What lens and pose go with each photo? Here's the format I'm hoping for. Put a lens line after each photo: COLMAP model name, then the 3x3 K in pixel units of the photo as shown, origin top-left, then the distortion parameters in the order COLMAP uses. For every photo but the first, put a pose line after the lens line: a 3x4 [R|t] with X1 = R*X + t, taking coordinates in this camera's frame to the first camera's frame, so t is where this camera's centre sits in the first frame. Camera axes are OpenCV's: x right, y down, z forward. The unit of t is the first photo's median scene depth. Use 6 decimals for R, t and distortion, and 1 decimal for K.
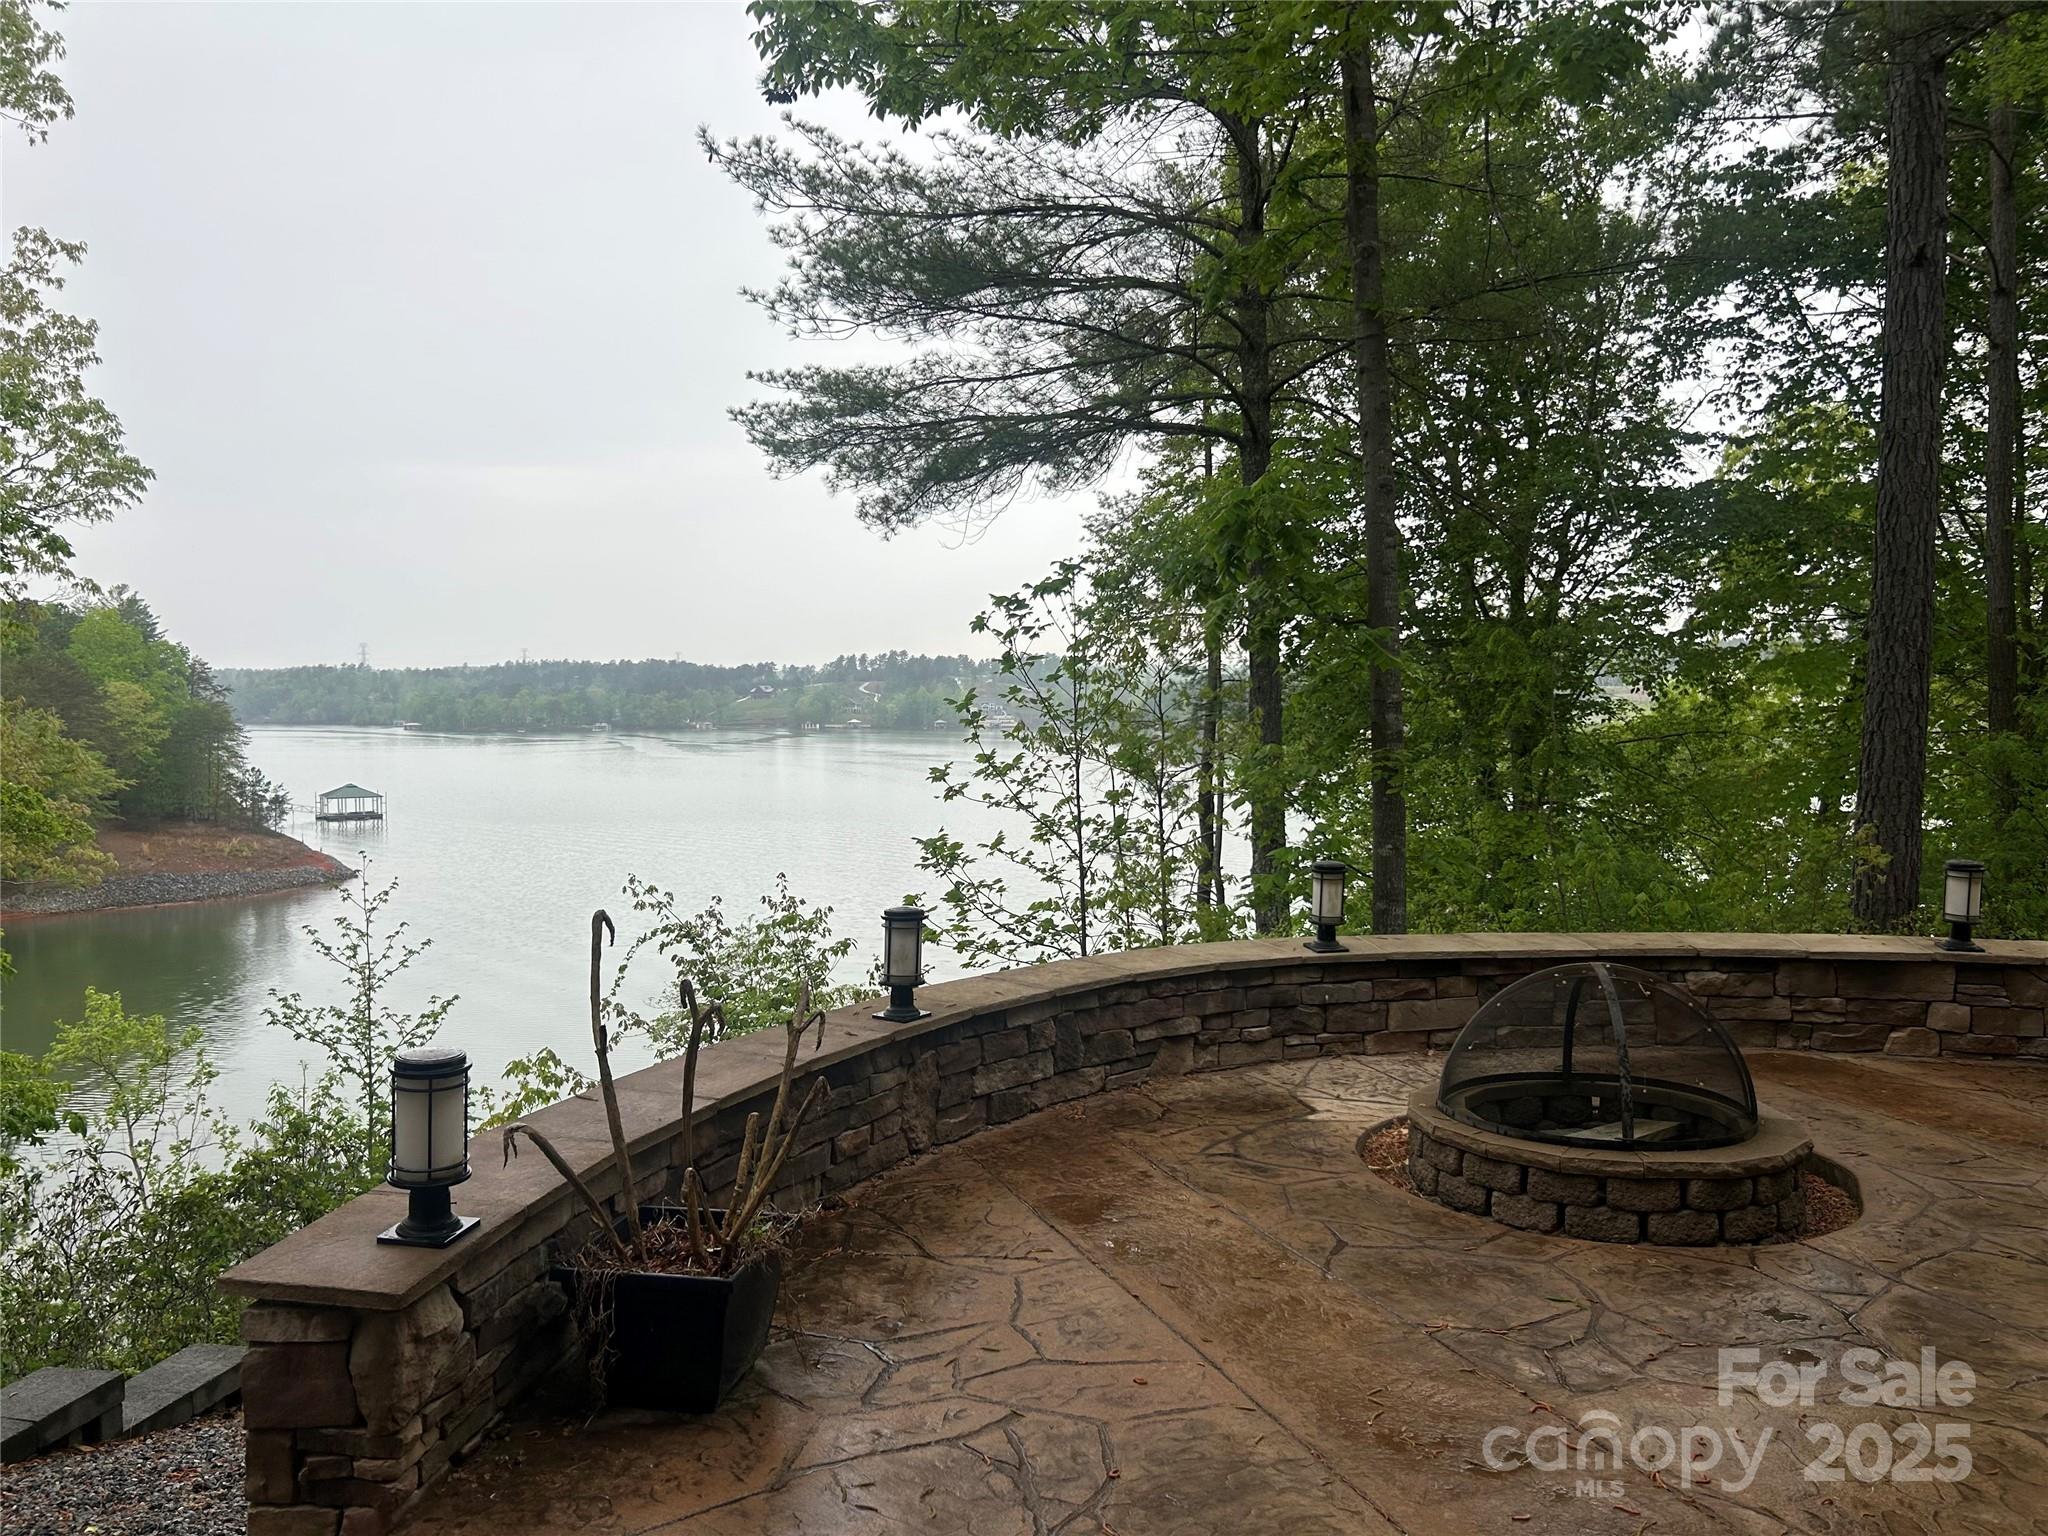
lens RADIAL K [[1550.8, 0, 1021.7], [0, 1550.8, 788.0], [0, 0, 1]] dist [0.084347, -0.141626]
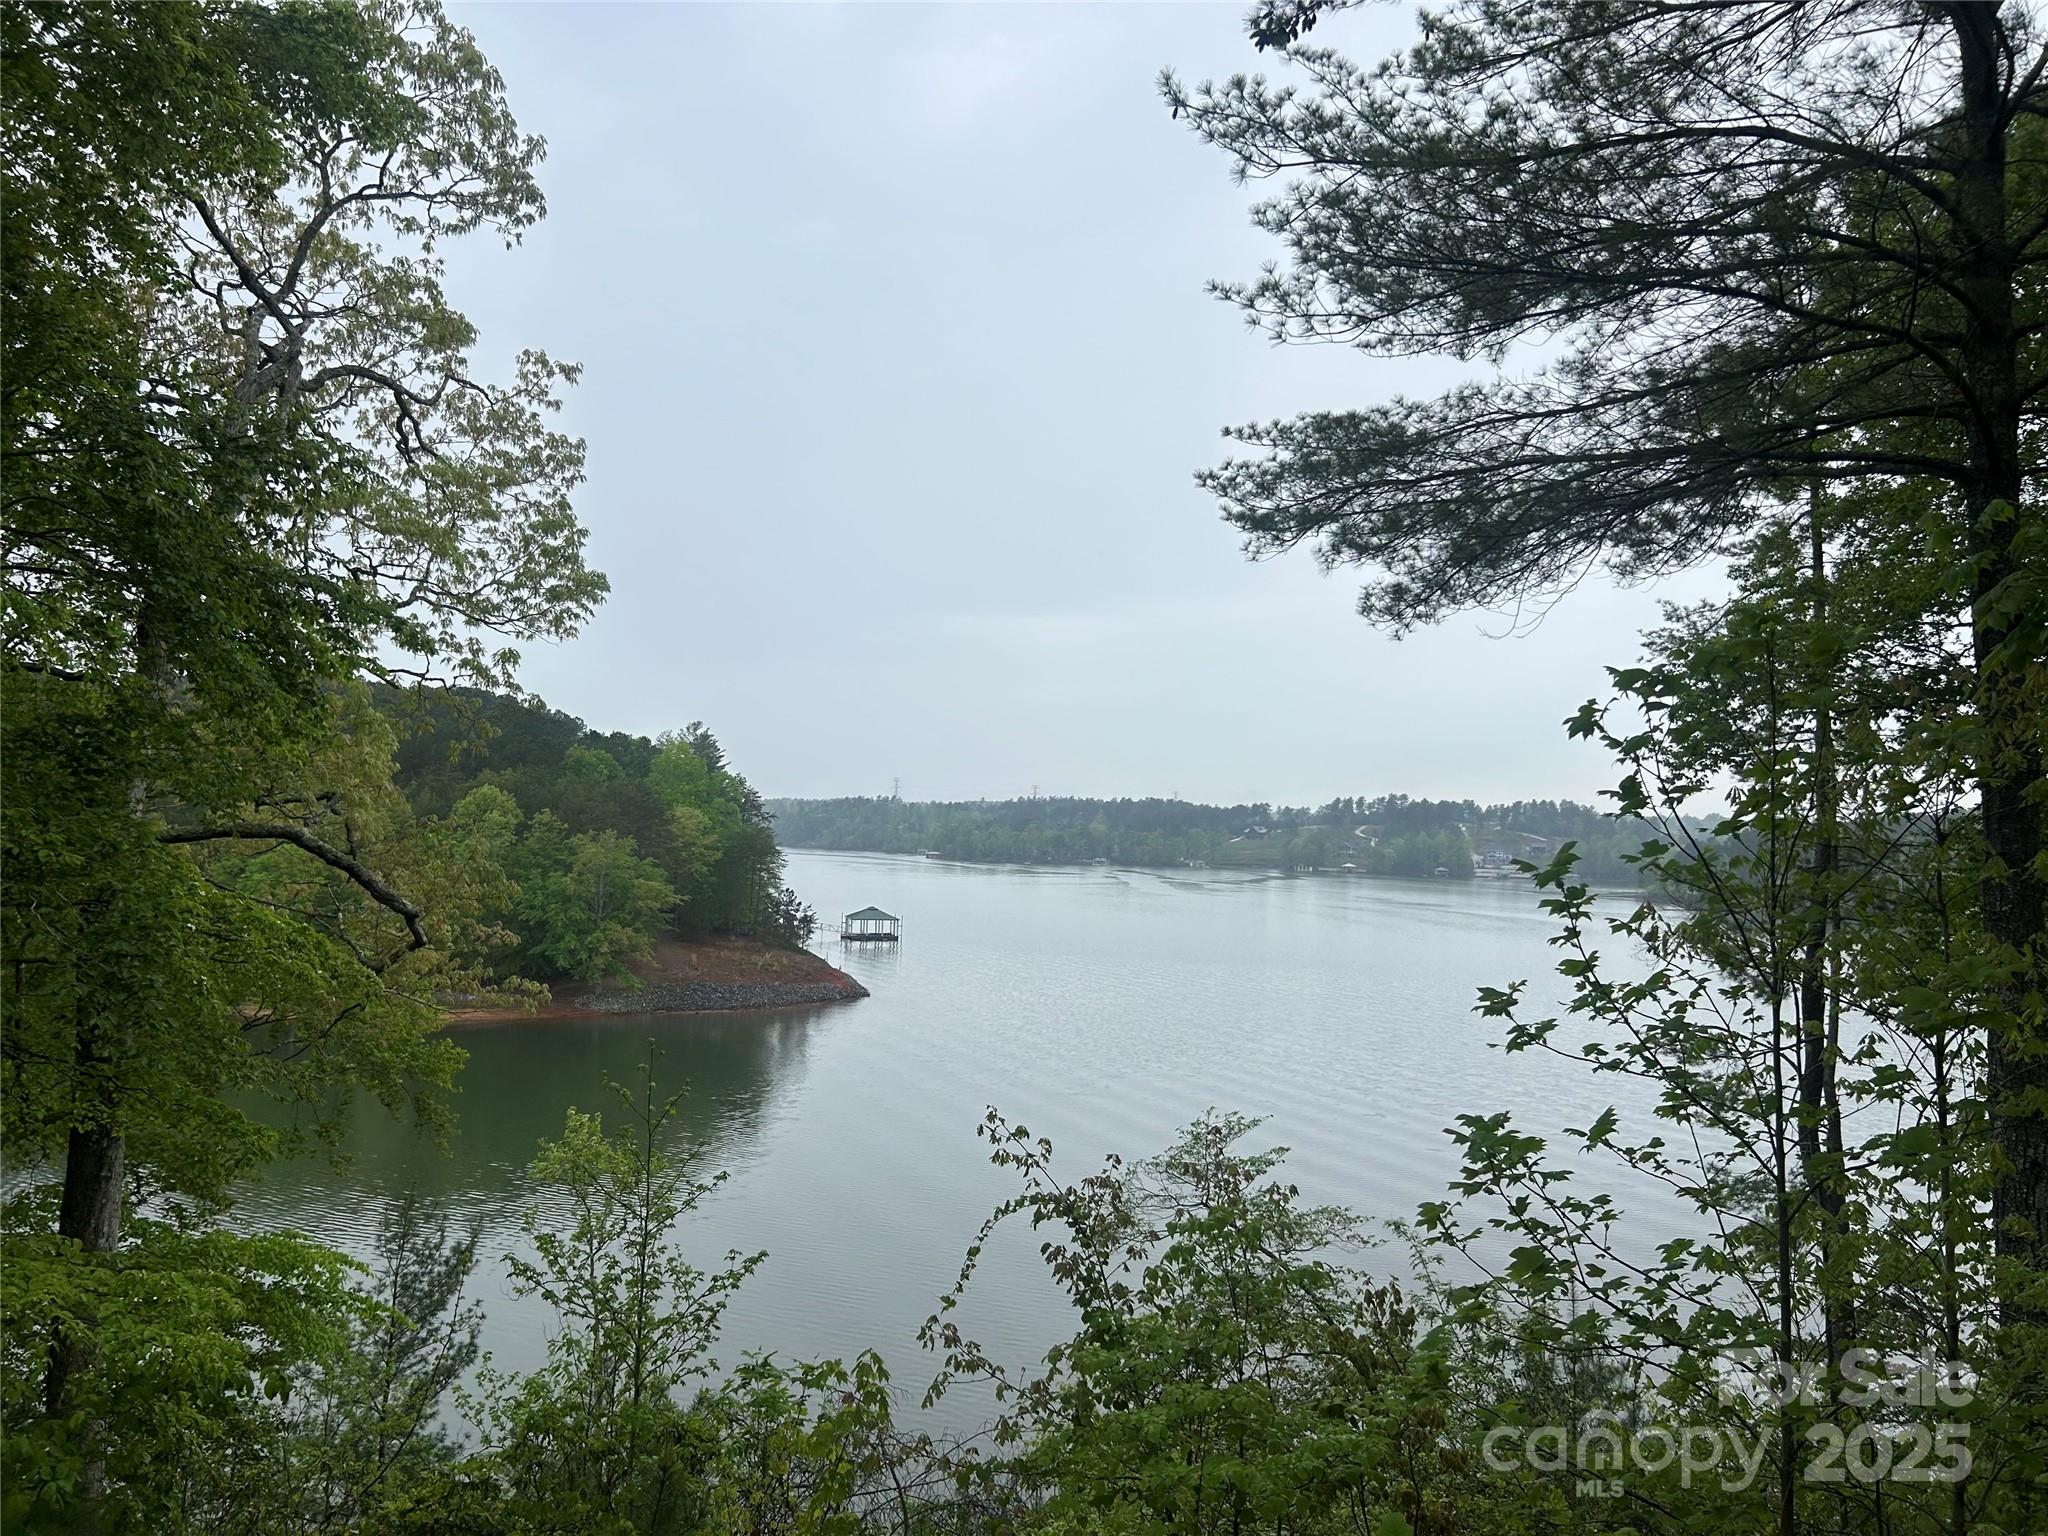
lens RADIAL K [[1550.8, 0, 1021.7], [0, 1550.8, 788.0], [0, 0, 1]] dist [0.084347, -0.141626]
pose [[0.950254, 0.021780, -0.310713, -0.021846], [-0.049807, 0.995341, -0.082555, -0.014745], [0.307468, 0.093924, 0.946912, 0.216918]]
